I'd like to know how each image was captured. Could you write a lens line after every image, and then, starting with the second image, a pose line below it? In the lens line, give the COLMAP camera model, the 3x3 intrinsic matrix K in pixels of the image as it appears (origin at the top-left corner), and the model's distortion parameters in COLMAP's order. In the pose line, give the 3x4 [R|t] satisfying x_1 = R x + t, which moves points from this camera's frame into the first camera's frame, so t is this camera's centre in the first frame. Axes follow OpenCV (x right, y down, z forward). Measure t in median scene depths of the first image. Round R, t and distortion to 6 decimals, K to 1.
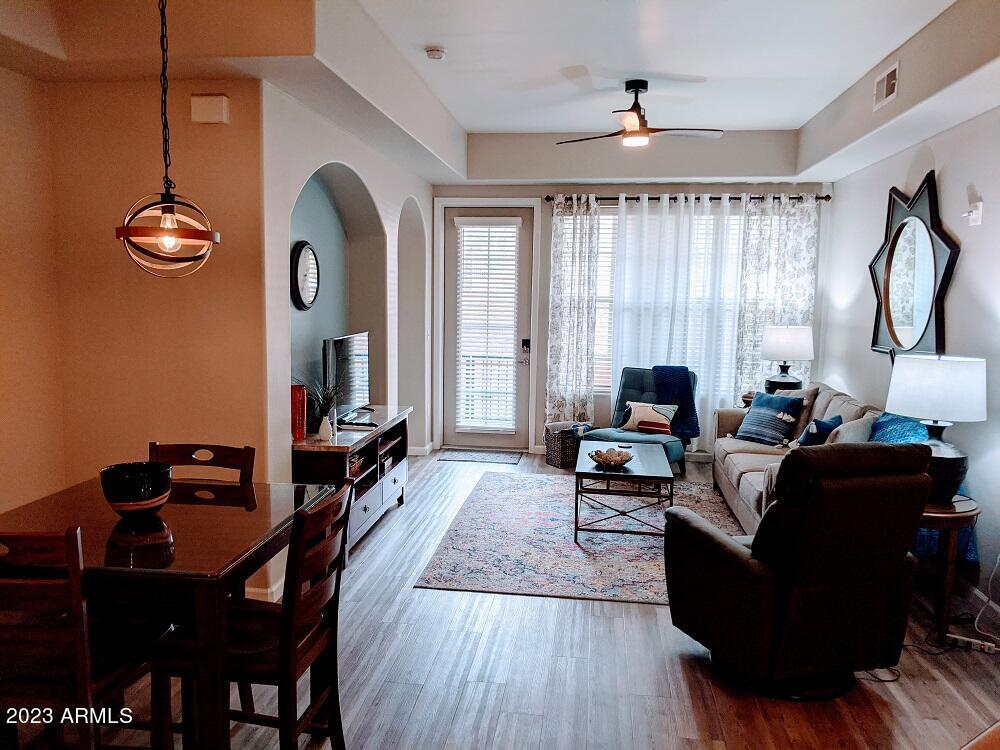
lens RADIAL K [[783.1, 0, 508.1], [0, 783.1, 371.0], [0, 0, 1]] dist [0.086995, -0.120688]
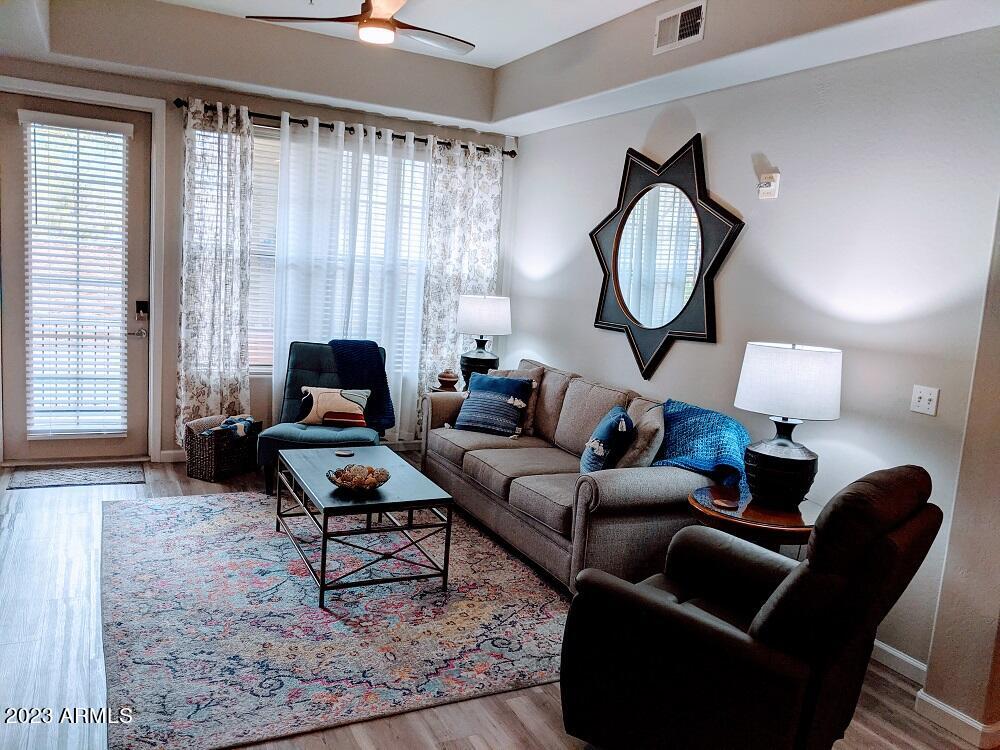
lens RADIAL K [[783.1, 0, 508.1], [0, 783.1, 371.0], [0, 0, 1]] dist [0.086995, -0.120688]
pose [[0.828136, -0.030764, 0.559683, -0.114173], [-0.001728, 0.998348, 0.057433, -0.021365], [-0.560525, -0.048530, 0.826714, 0.242253]]
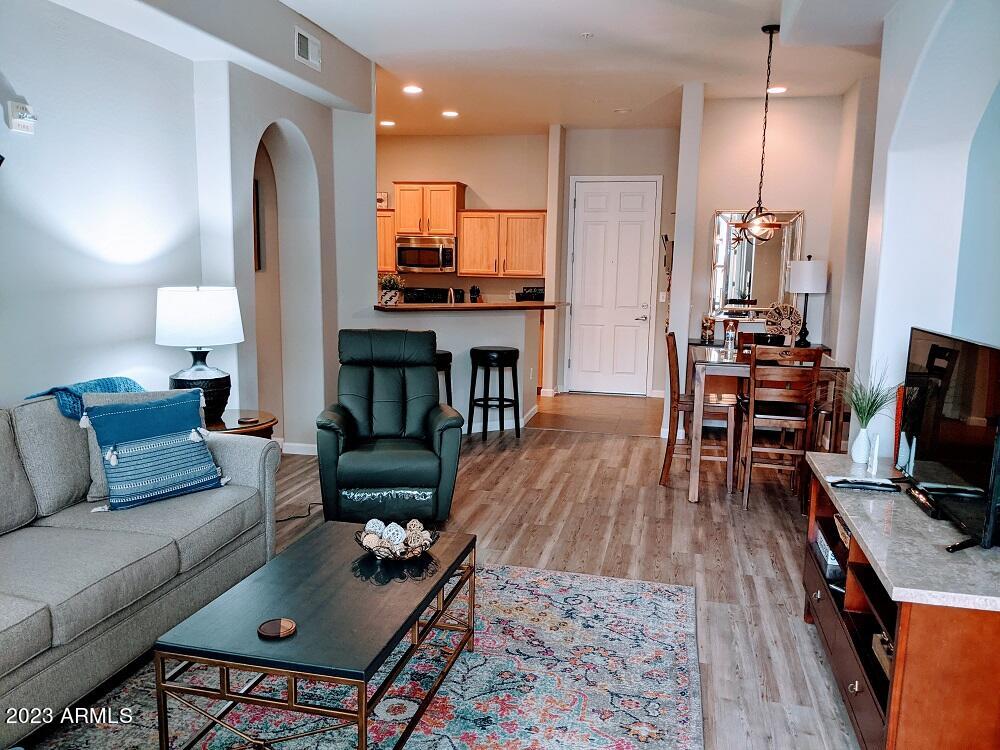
lens RADIAL K [[783.1, 0, 508.1], [0, 783.1, 371.0], [0, 0, 1]] dist [0.086995, -0.120688]
pose [[-0.993915, -0.050706, 0.097788, 0.006945], [-0.025420, 0.969371, 0.244281, -0.097172], [-0.107179, 0.240308, -0.964761, 1.081487]]
